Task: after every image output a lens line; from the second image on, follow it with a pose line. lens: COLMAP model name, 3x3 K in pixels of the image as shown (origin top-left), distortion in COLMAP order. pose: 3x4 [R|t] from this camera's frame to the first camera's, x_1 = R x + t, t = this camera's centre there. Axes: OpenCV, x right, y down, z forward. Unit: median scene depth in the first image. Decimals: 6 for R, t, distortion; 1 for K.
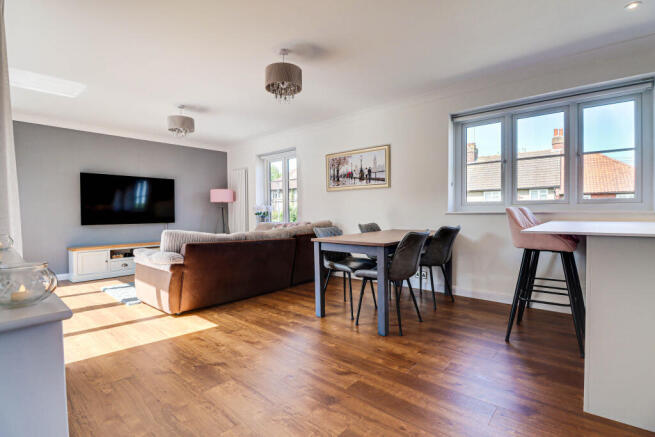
lens RADIAL K [[301.1, 0, 327.5], [0, 301.1, 218.5], [0, 0, 1]] dist [0.000193, -0.000256]
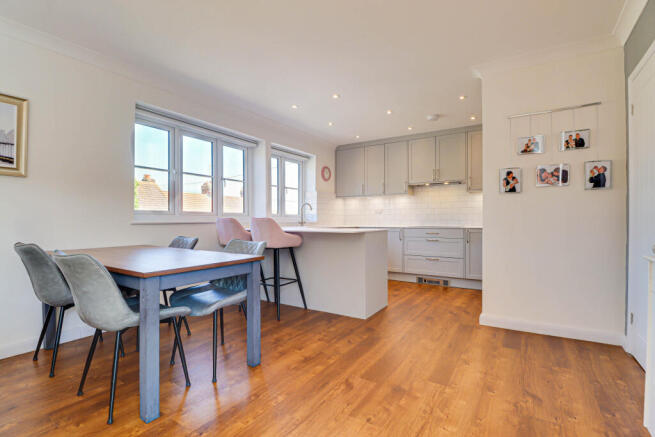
lens RADIAL K [[301.1, 0, 327.5], [0, 301.1, 218.5], [0, 0, 1]] dist [0.000193, -0.000256]
pose [[-0.114136, 0.012601, 0.993385, -0.752311], [0.022828, 0.999689, -0.010058, -0.017270], [-0.993203, 0.021529, -0.114388, 0.959531]]
